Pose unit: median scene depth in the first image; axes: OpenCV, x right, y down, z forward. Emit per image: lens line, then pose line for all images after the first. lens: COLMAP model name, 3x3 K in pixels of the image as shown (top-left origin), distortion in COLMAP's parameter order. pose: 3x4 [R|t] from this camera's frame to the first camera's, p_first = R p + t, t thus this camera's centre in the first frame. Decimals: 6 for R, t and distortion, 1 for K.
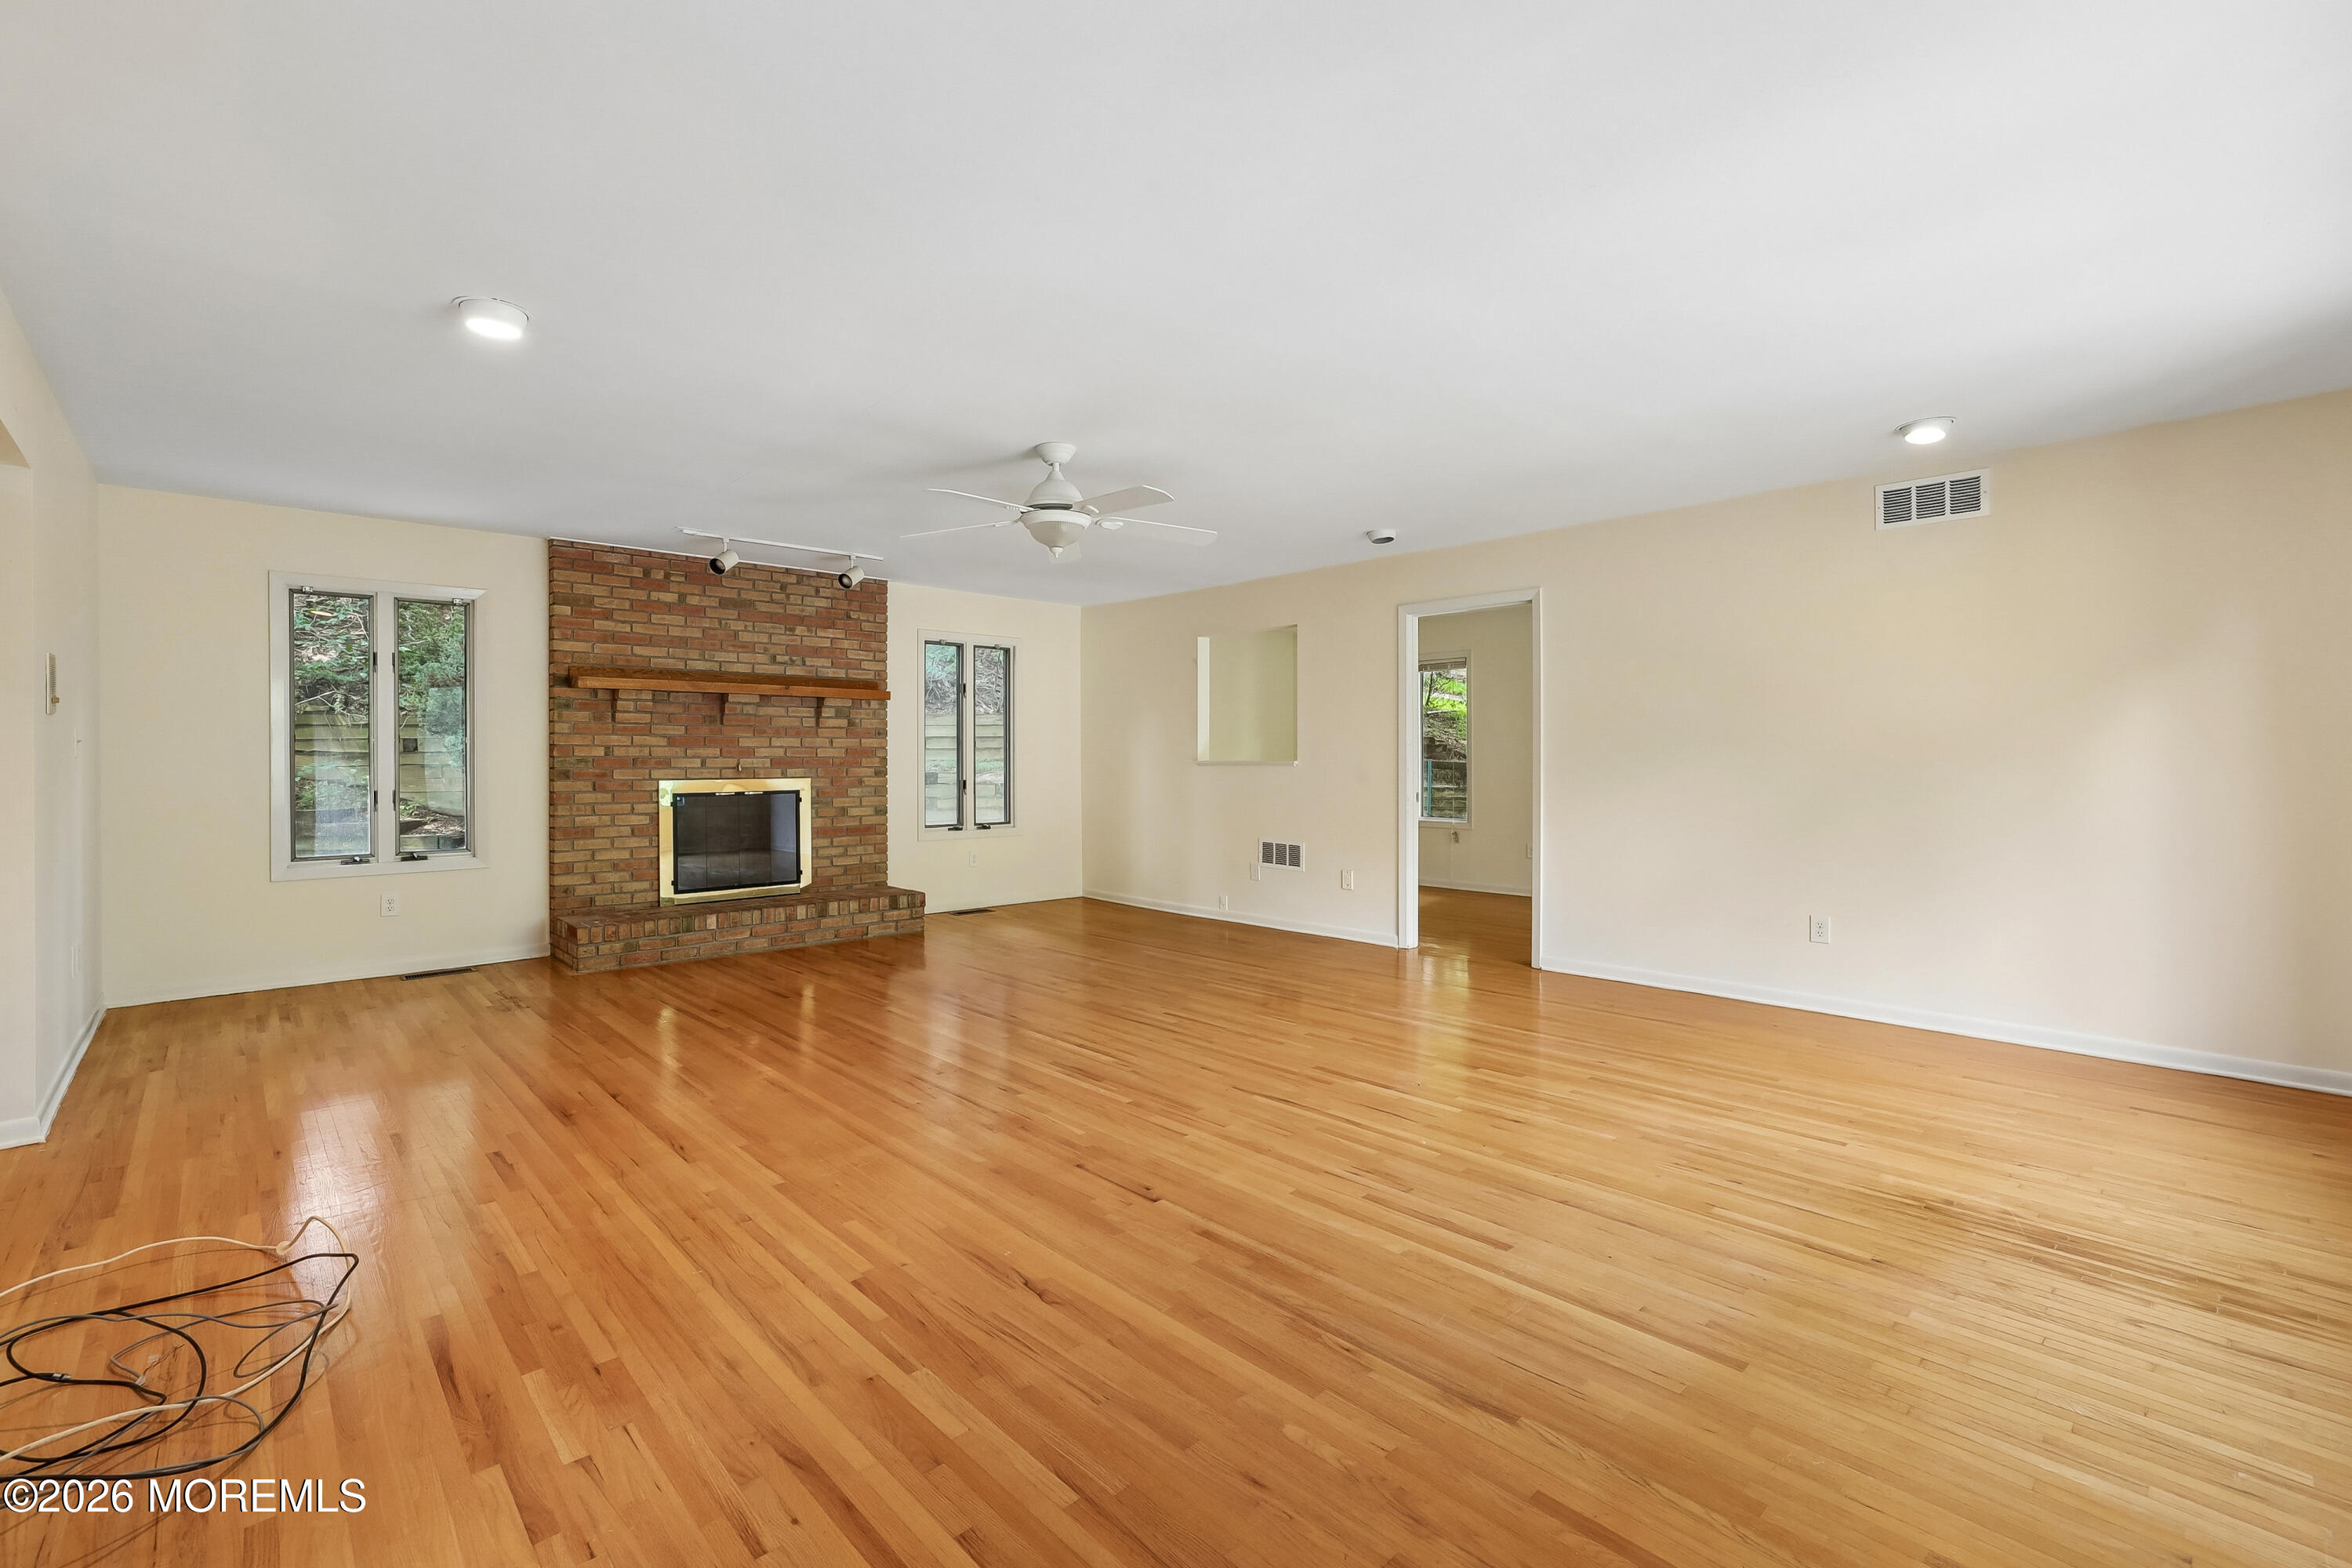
lens RADIAL K [[1029.5, 0, 1173.9], [0, 1029.5, 771.8], [0, 0, 1]] dist [-0.022719, 0.000850]
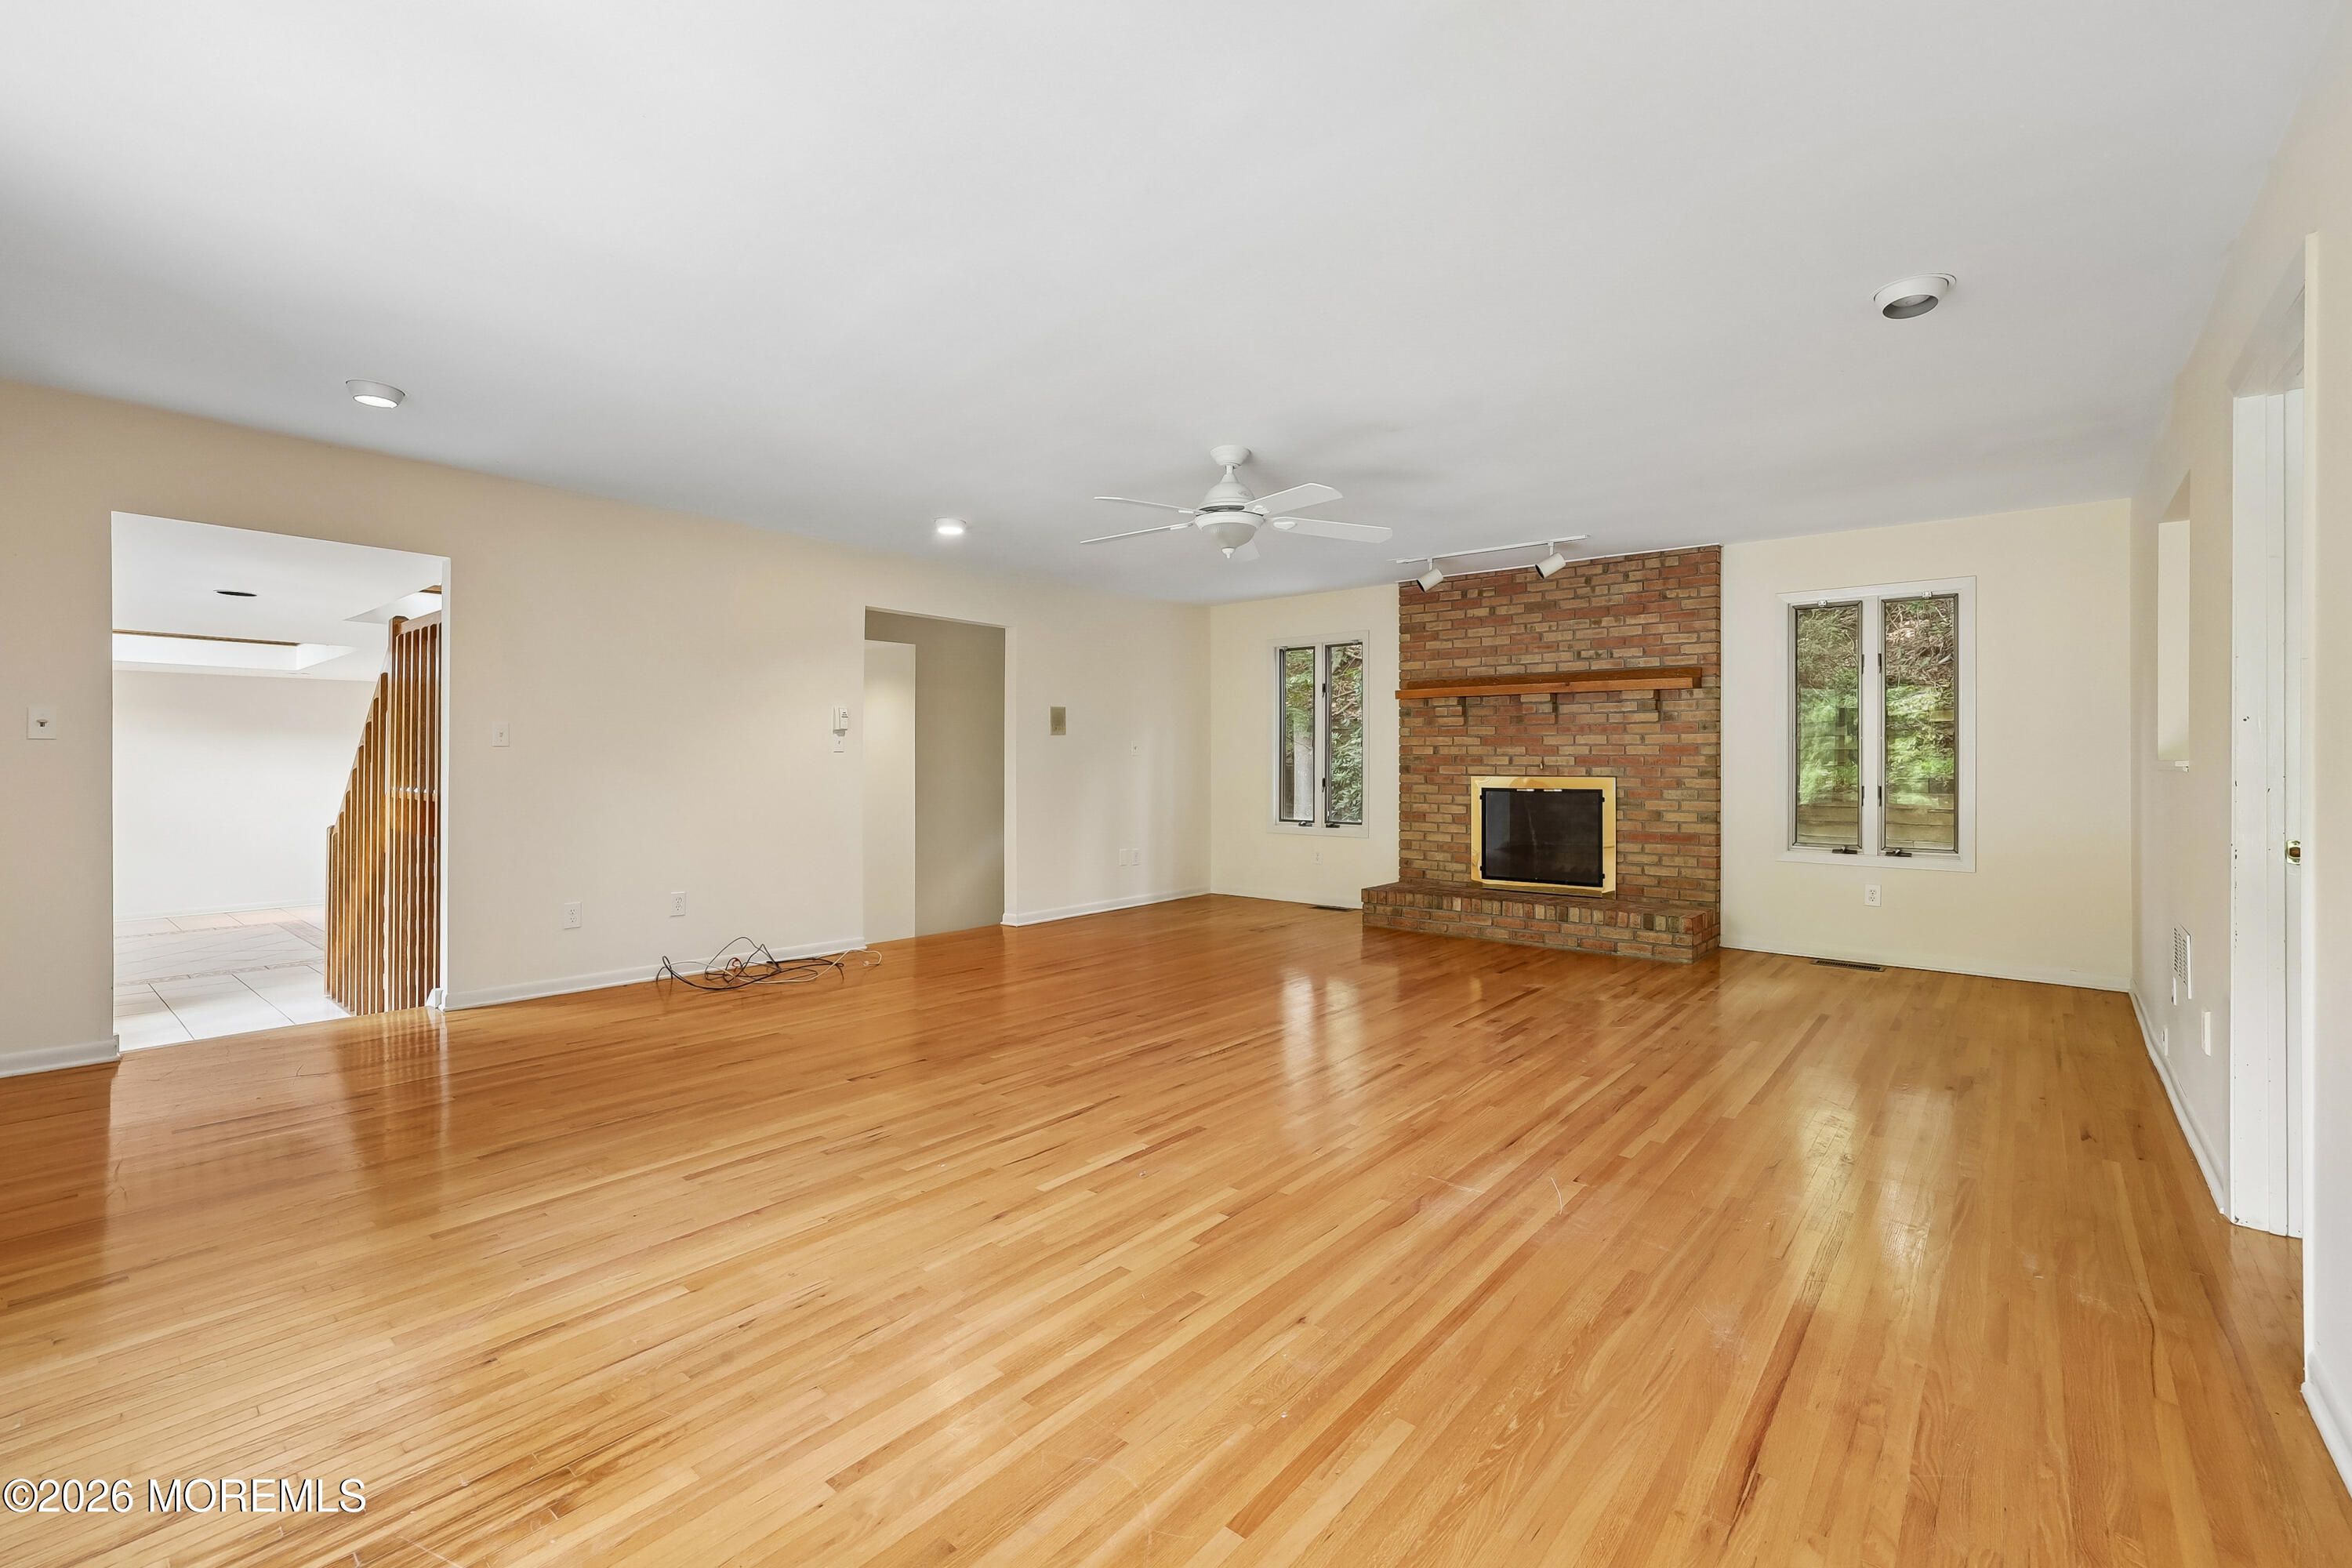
lens RADIAL K [[1029.5, 0, 1171.9], [0, 1029.5, 766.0], [0, 0, 1]] dist [-0.022719, 0.000850]
pose [[0.107167, 0.007677, -0.994211, 0.588571], [-0.015131, 0.999867, 0.006089, -0.004231], [0.994126, 0.014391, 0.107269, 0.547674]]
